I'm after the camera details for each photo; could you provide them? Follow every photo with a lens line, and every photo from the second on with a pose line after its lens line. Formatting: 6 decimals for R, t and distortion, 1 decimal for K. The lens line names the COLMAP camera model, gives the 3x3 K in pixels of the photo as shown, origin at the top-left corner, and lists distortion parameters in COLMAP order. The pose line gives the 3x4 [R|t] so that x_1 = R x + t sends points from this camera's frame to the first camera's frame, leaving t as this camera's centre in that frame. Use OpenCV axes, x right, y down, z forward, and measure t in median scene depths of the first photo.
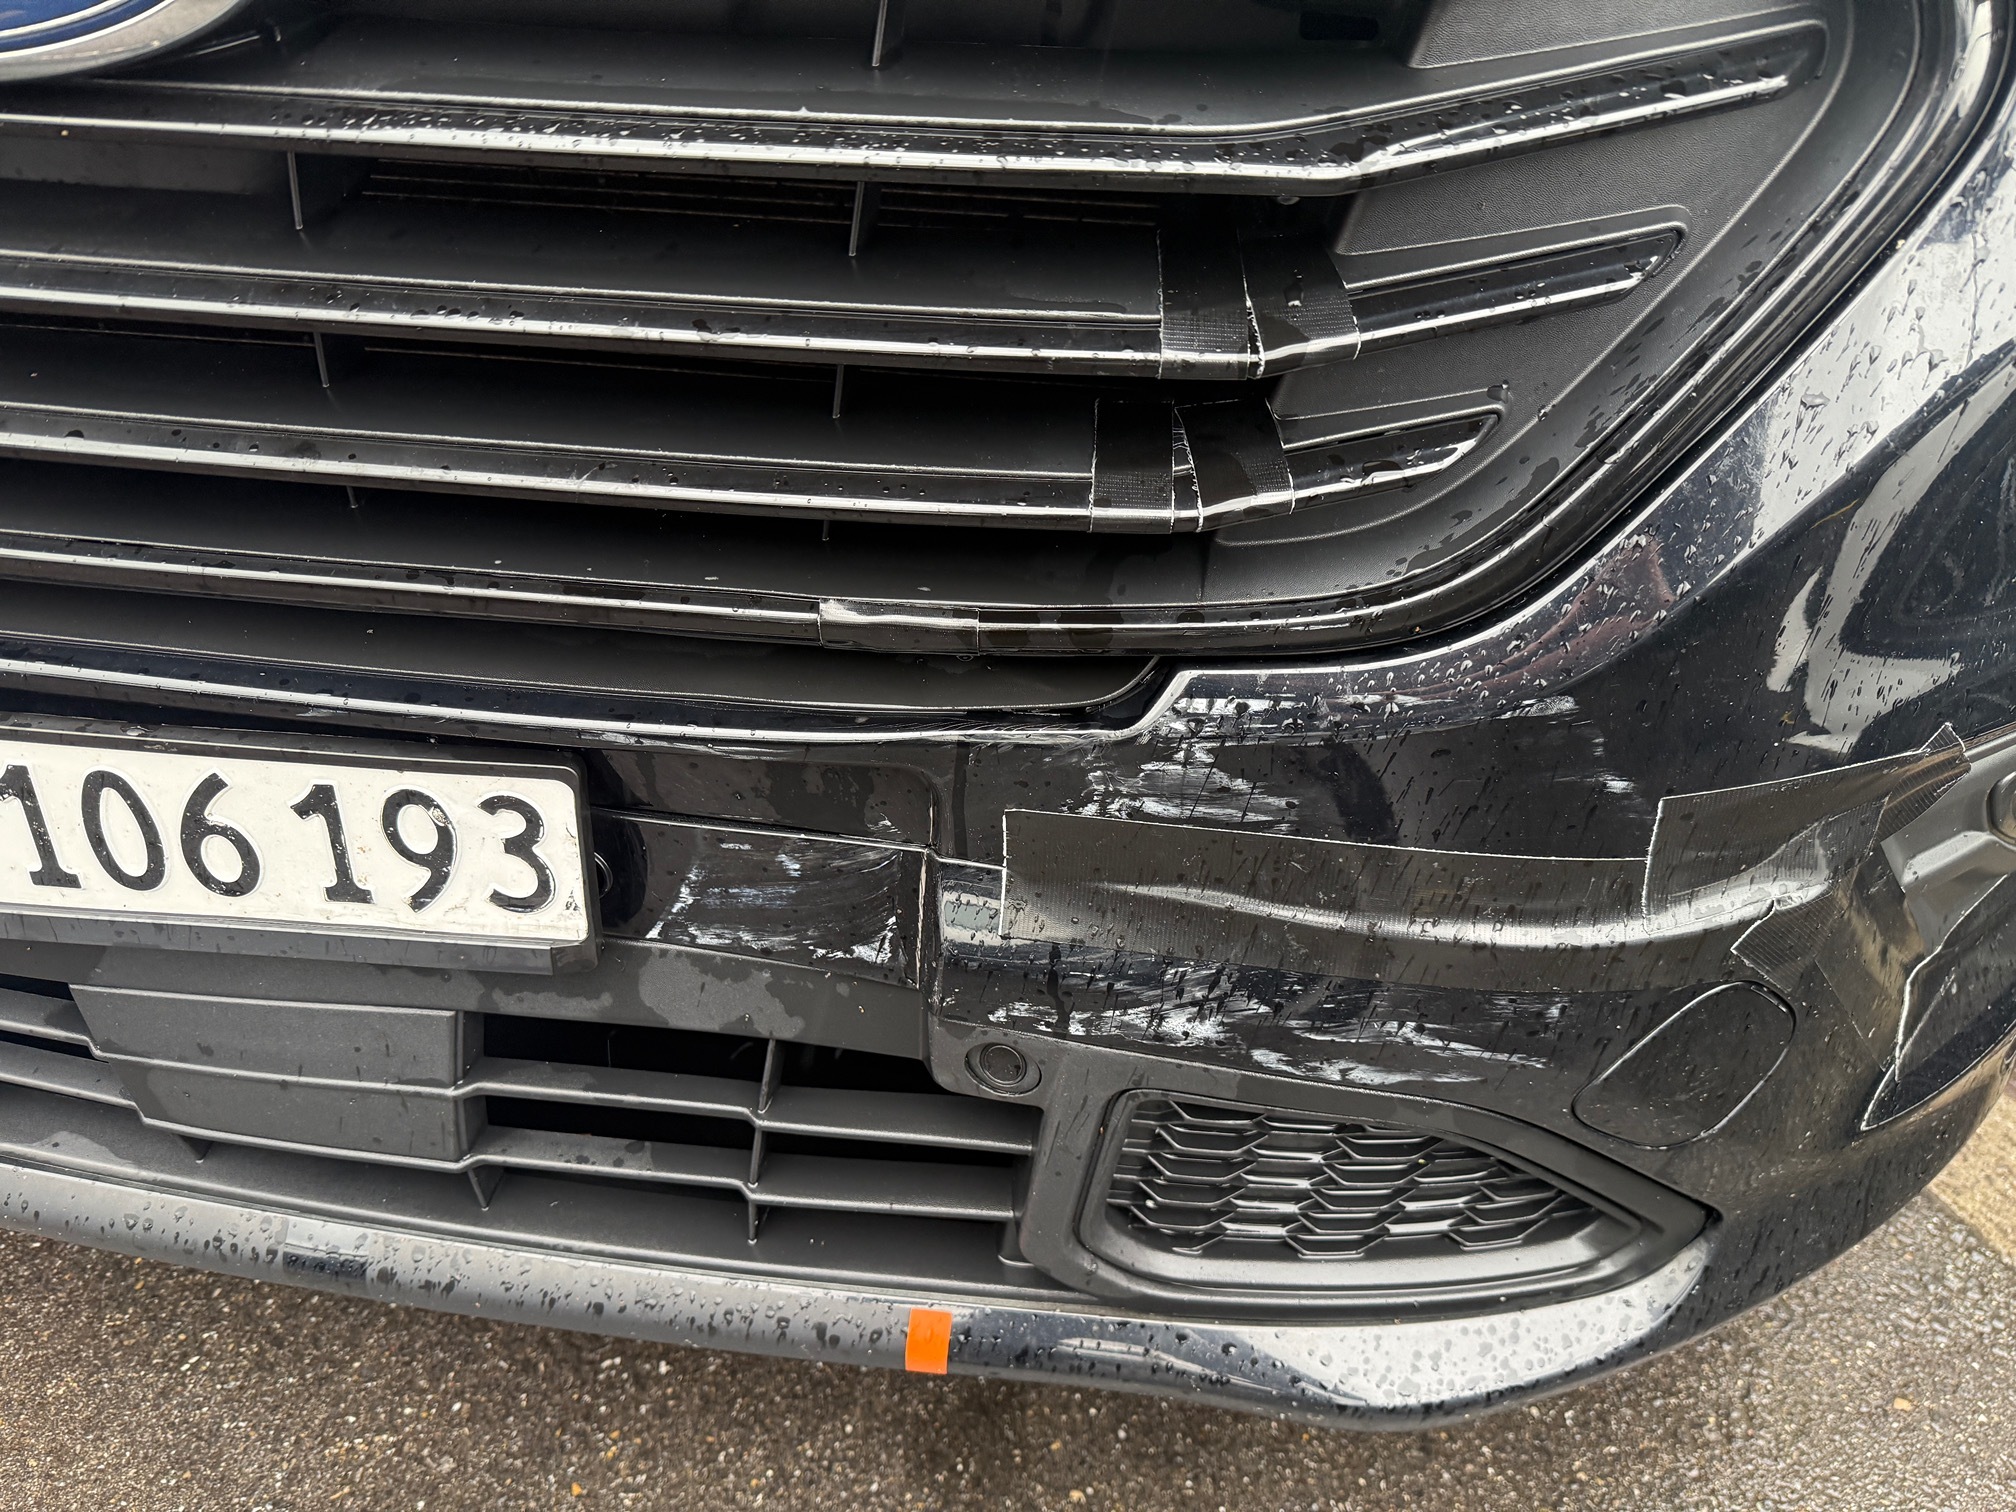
lens RADIAL K [[1477.5, 0, 1048.4], [0, 1477.5, 766.1], [0, 0, 1]] dist [0.041641, -0.047880]
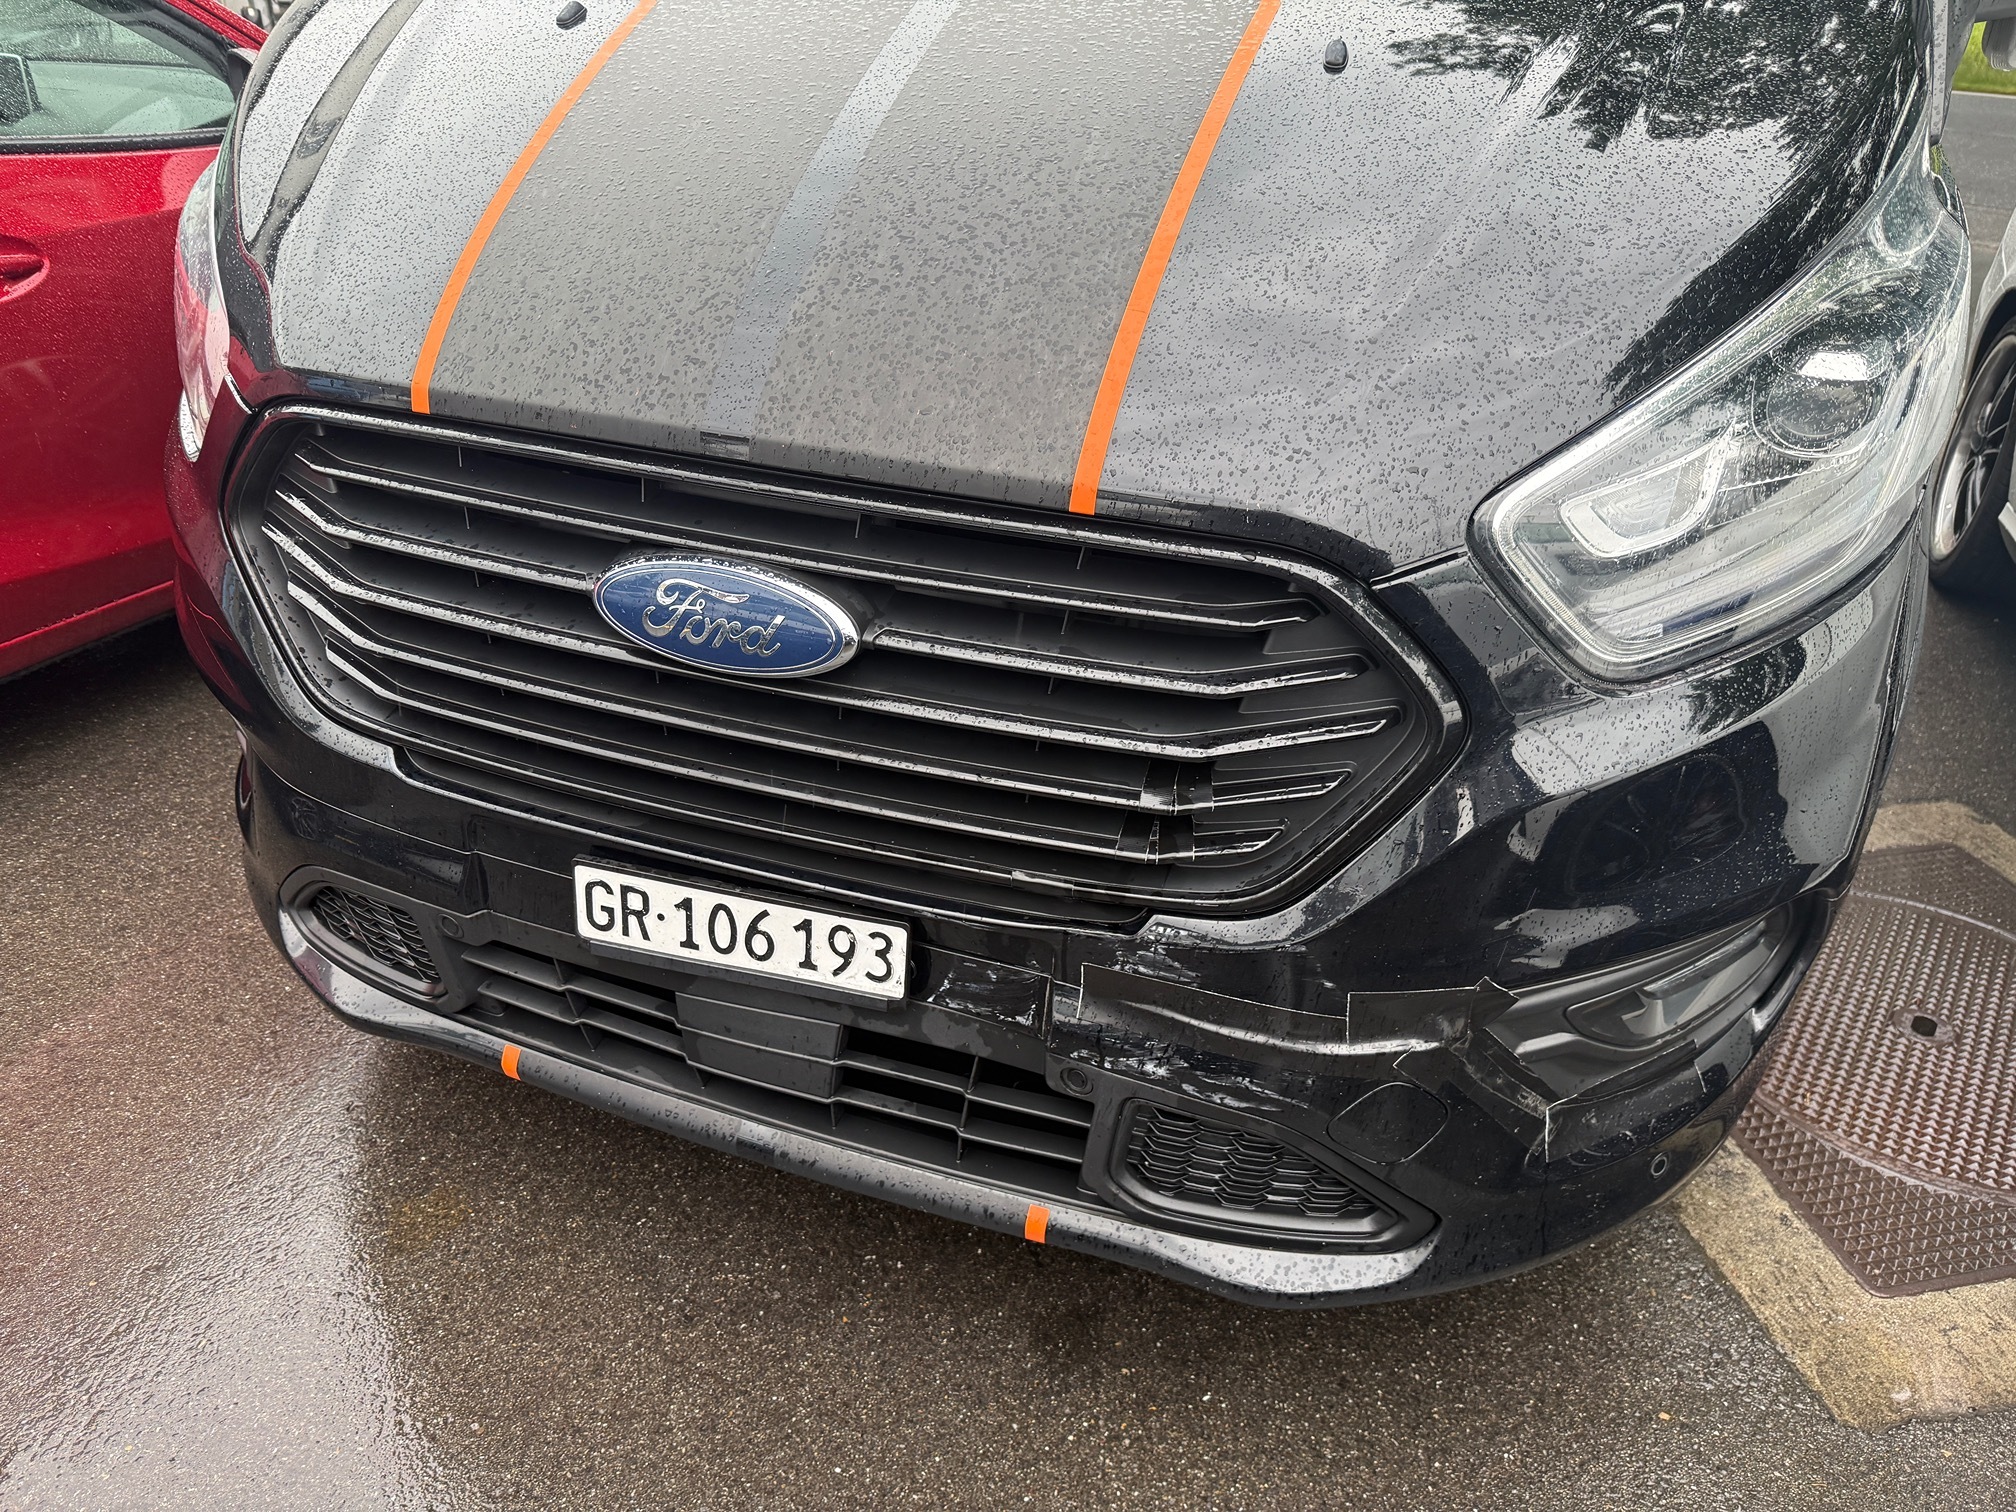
lens RADIAL K [[1497.1, 0, 1063.0], [0, 1497.1, 716.6], [0, 0, 1]] dist [0.073779, -0.013955]
pose [[0.980303, 0.089839, -0.175884, 0.283000], [-0.109319, 0.988512, -0.104375, -0.092188], [0.164487, 0.121547, 0.978862, -1.210252]]
